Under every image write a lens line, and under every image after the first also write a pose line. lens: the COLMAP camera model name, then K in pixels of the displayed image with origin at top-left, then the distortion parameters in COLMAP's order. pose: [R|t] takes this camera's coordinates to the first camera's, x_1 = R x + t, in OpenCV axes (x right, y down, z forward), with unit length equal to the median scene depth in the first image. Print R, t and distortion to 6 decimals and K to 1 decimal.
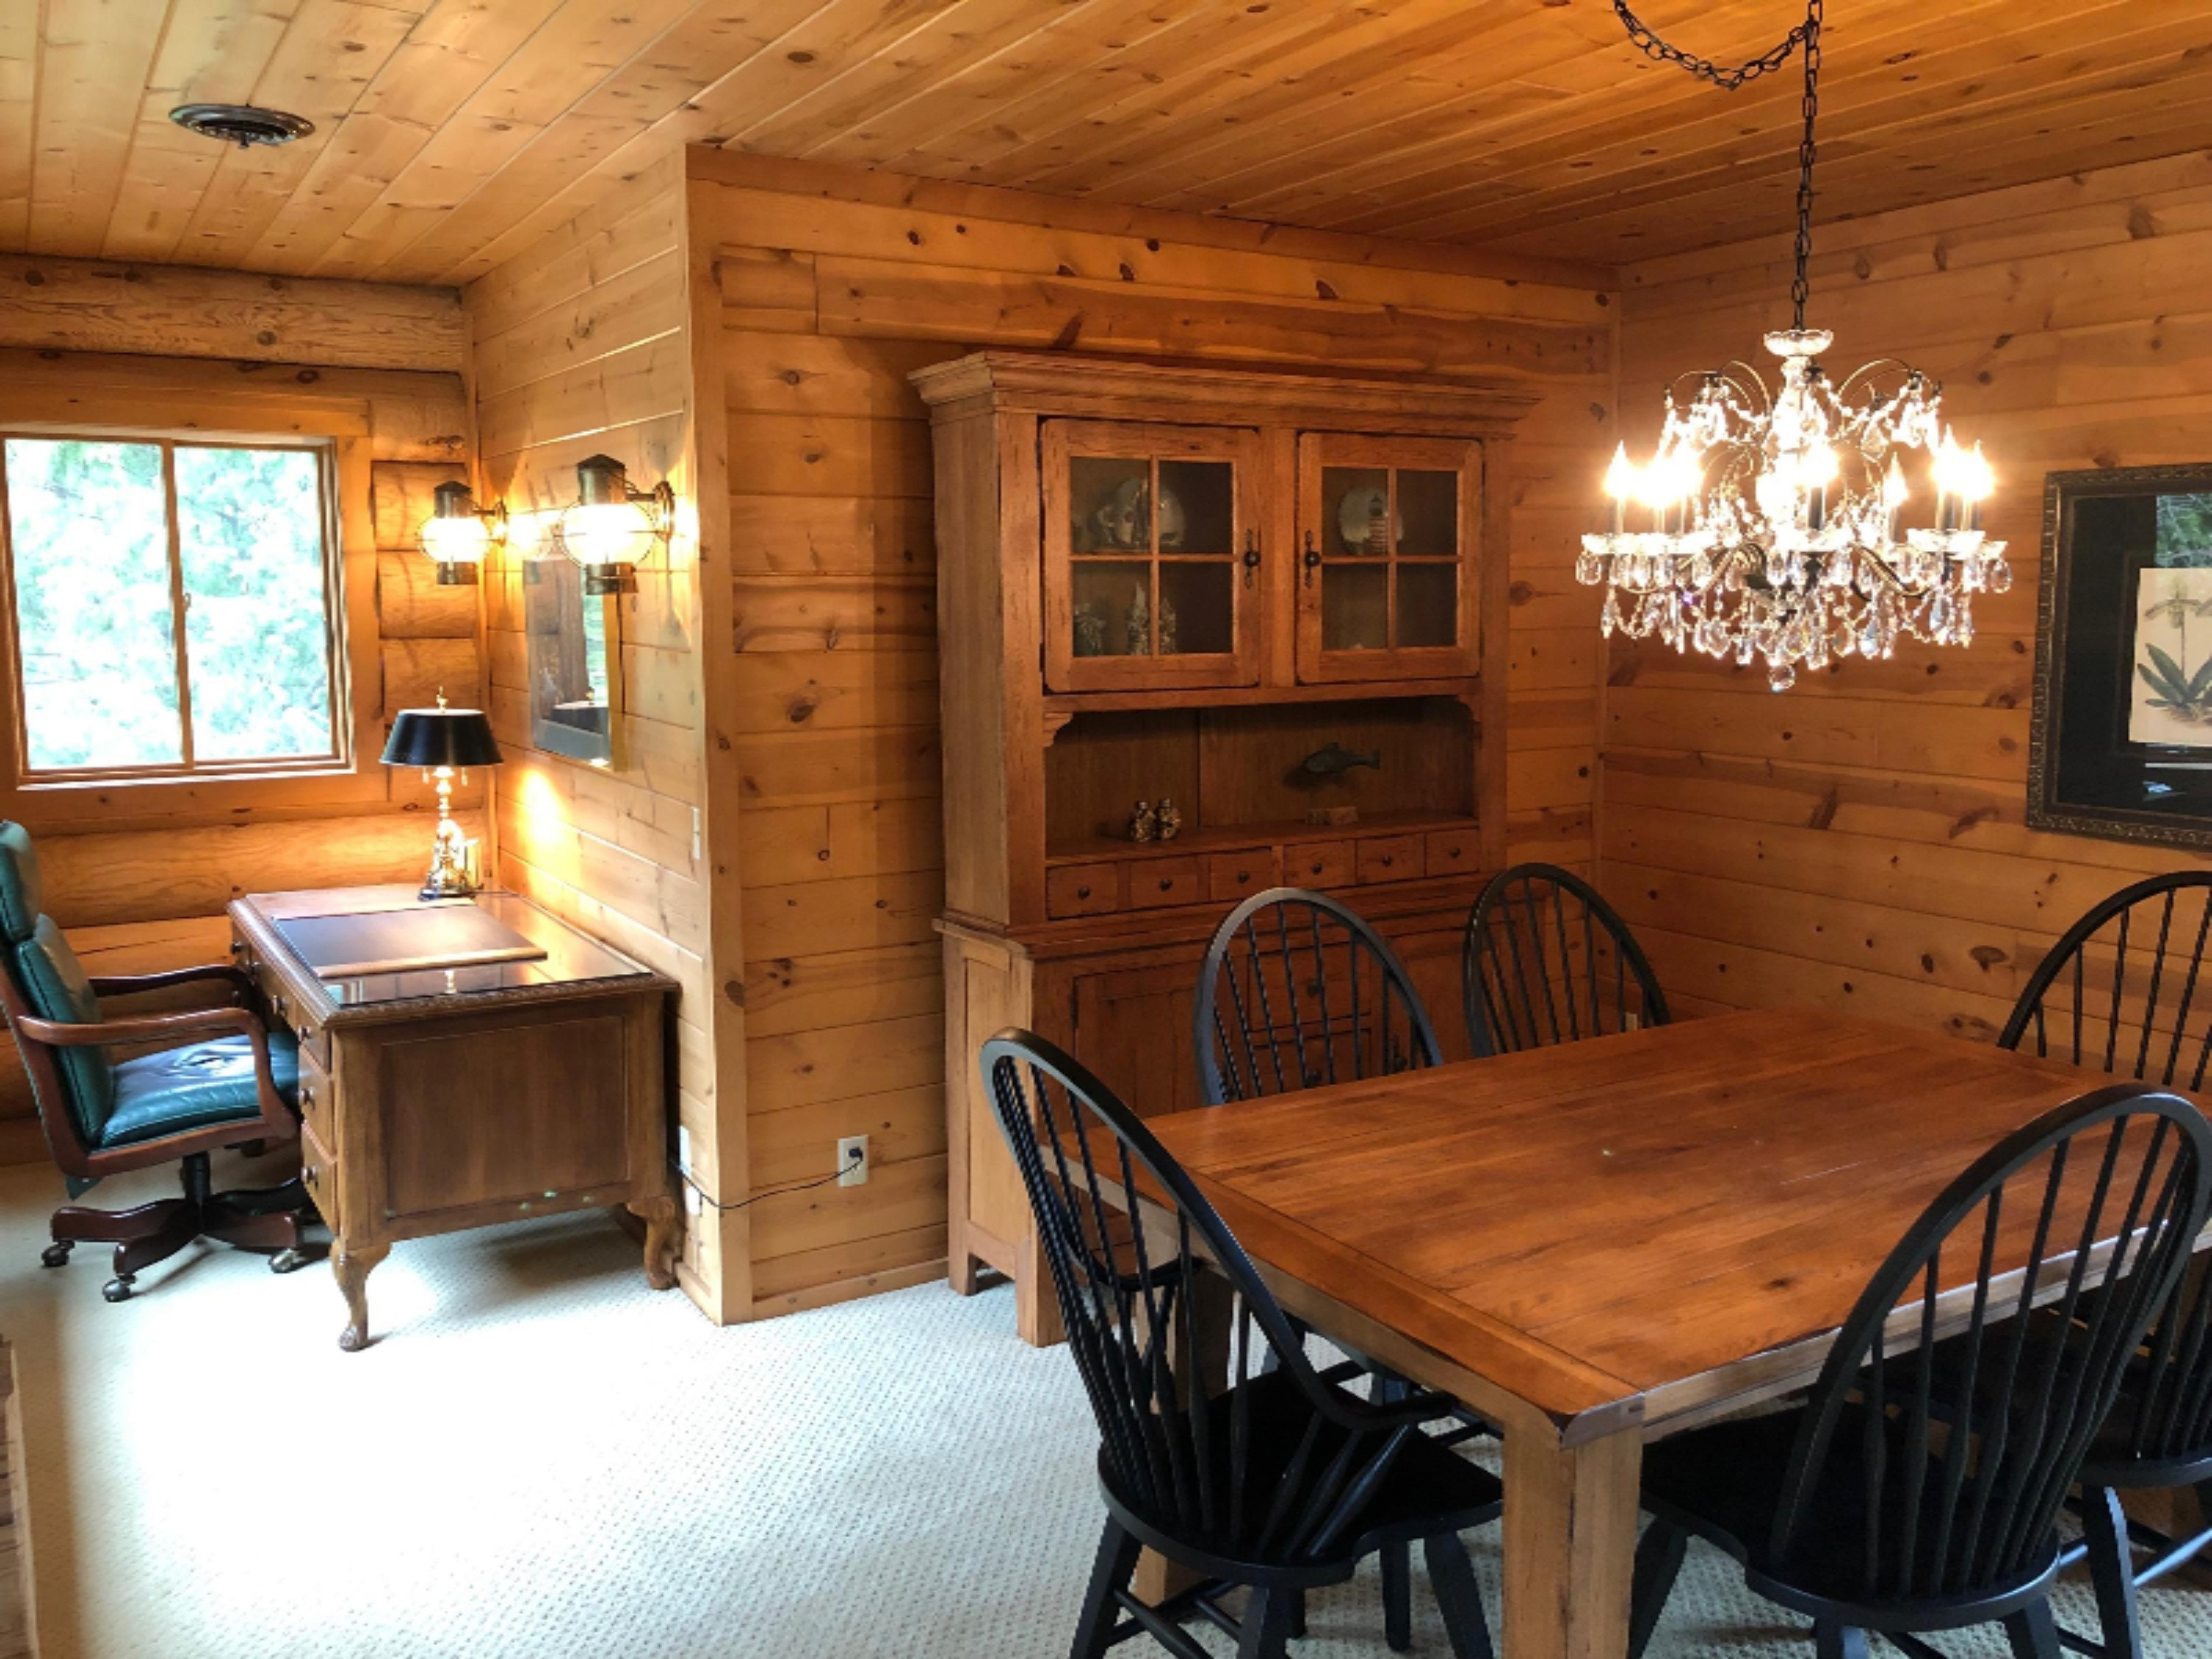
lens RADIAL K [[1810.8, 0, 1108.1], [0, 1810.8, 827.9], [0, 0, 1]] dist [0.039151, -0.012177]
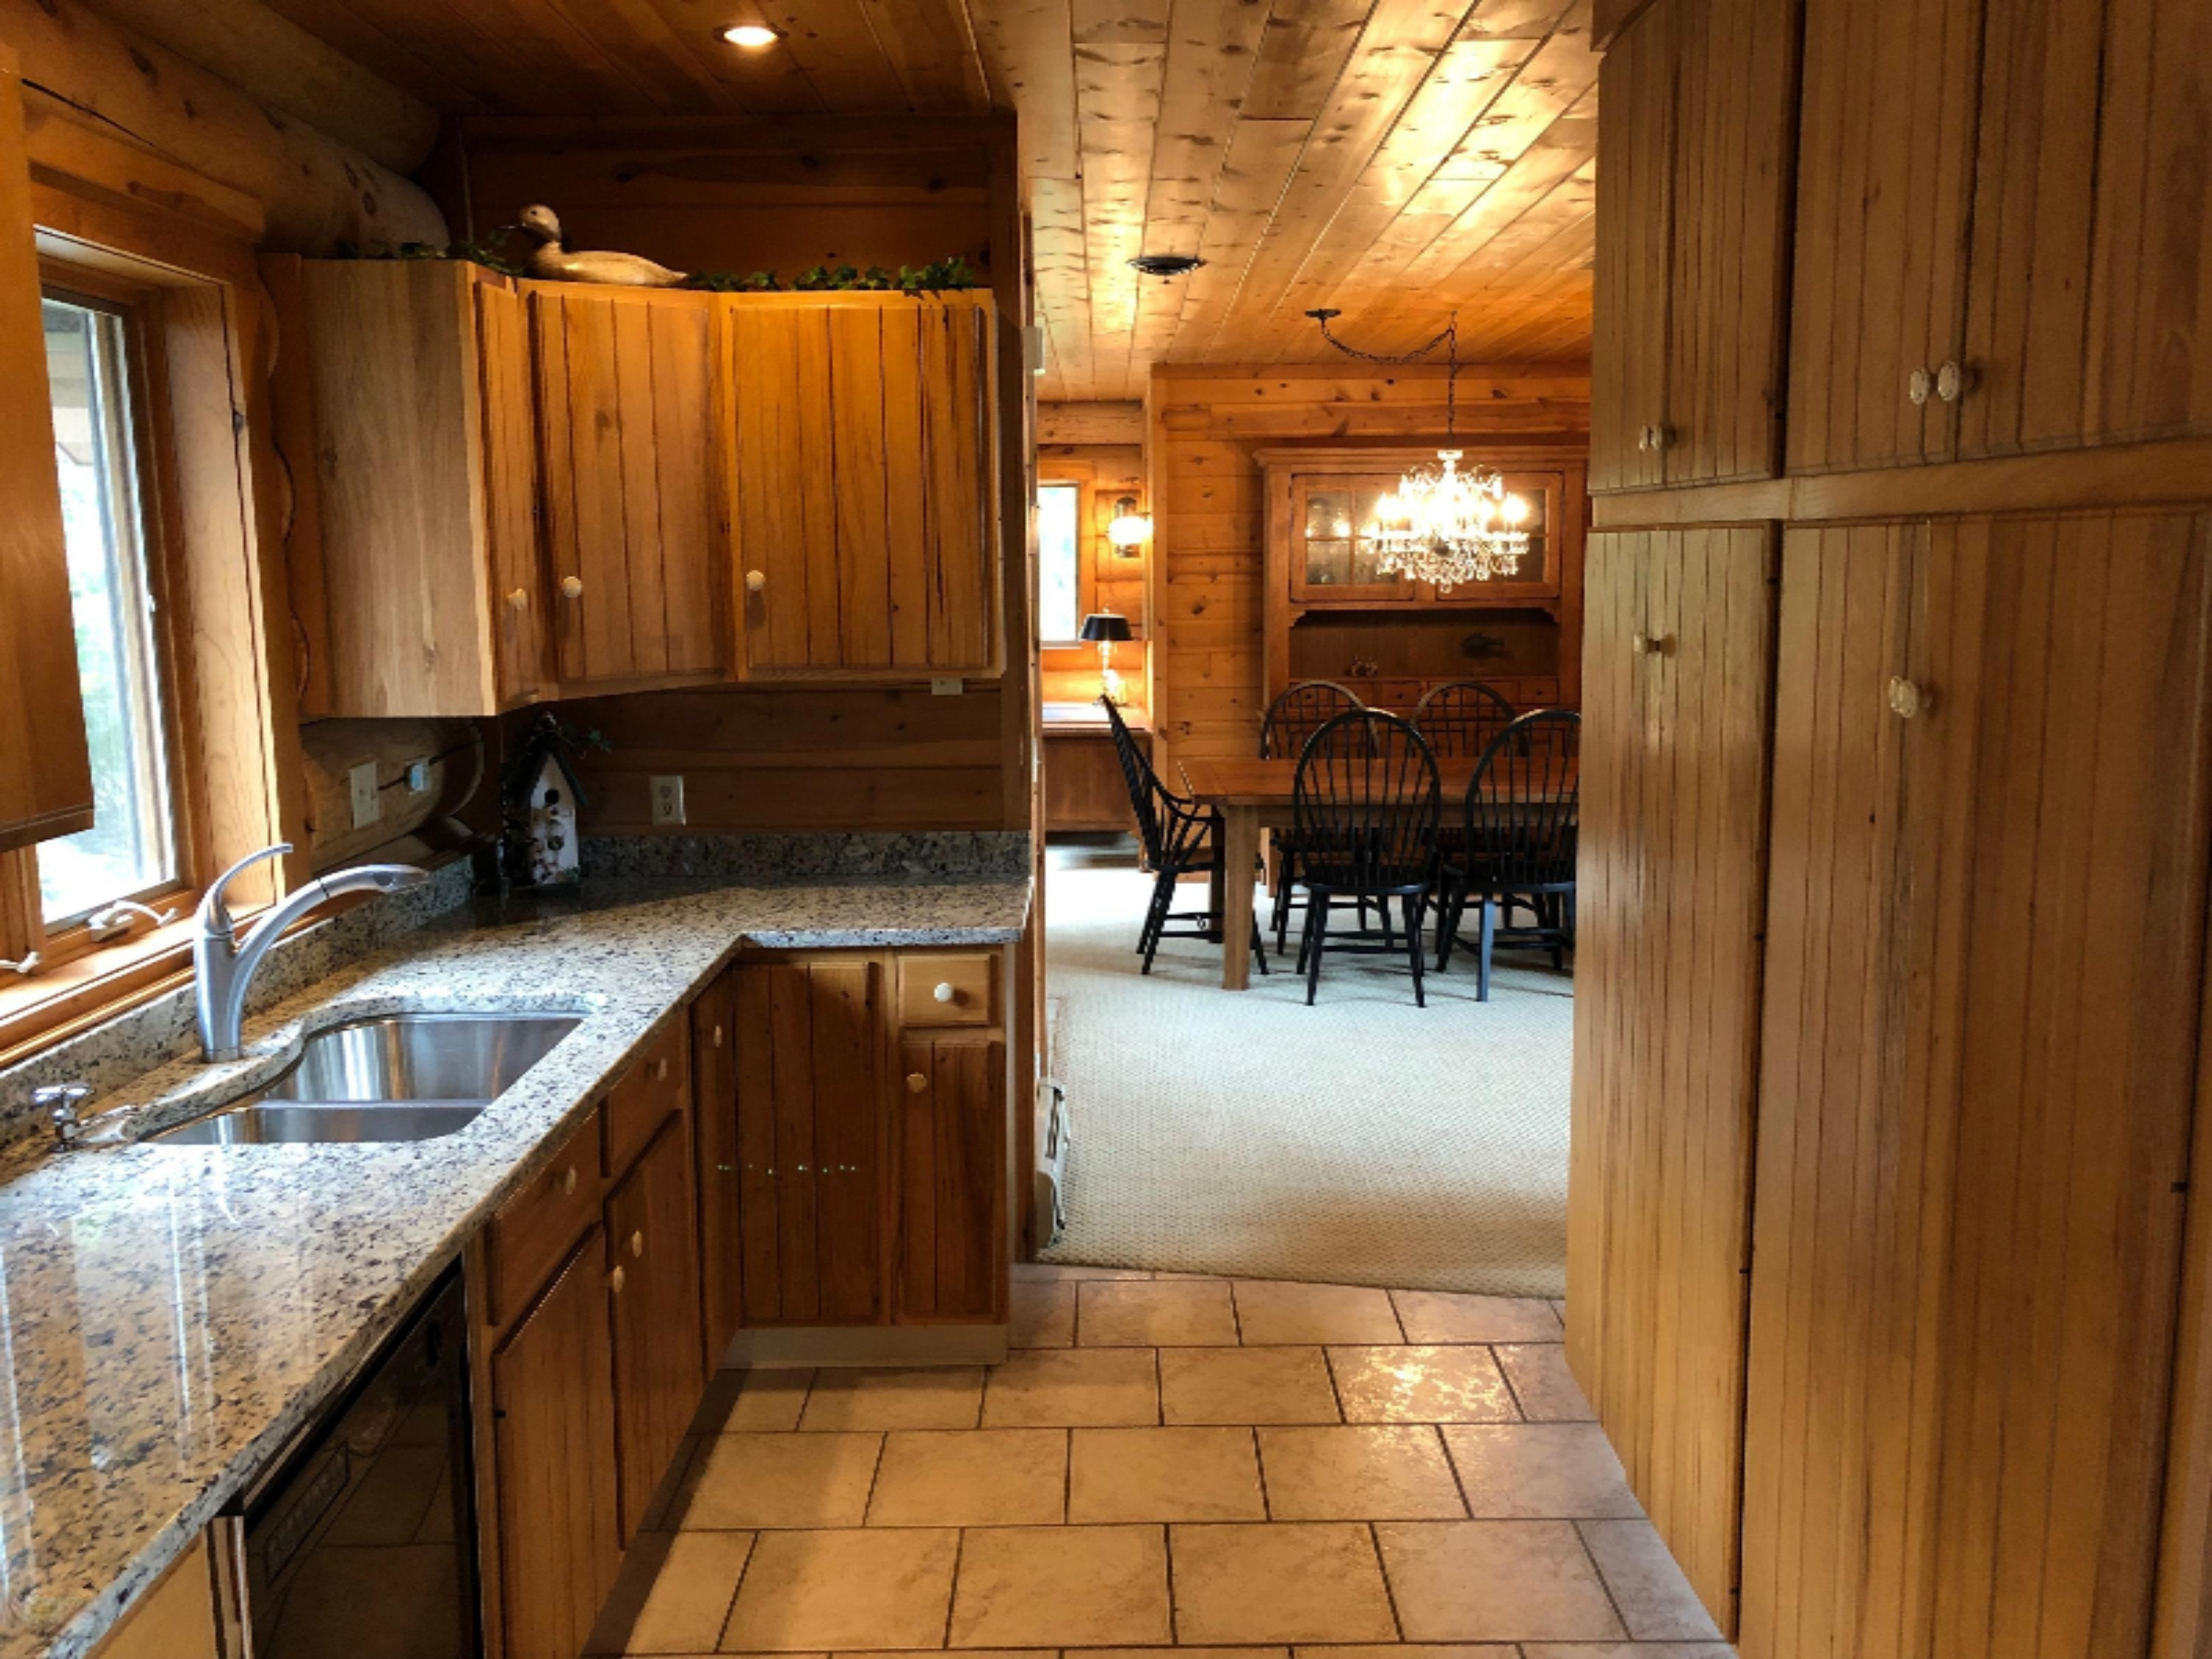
lens RADIAL K [[1810.8, 0, 1106.0], [0, 1810.8, 826.1], [0, 0, 1]] dist [0.039151, -0.012177]
pose [[0.860414, 0.069748, -0.504800, 0.861712], [-0.060117, 0.997565, 0.035366, 0.126811], [0.506037, -0.000083, 0.862512, -0.957891]]
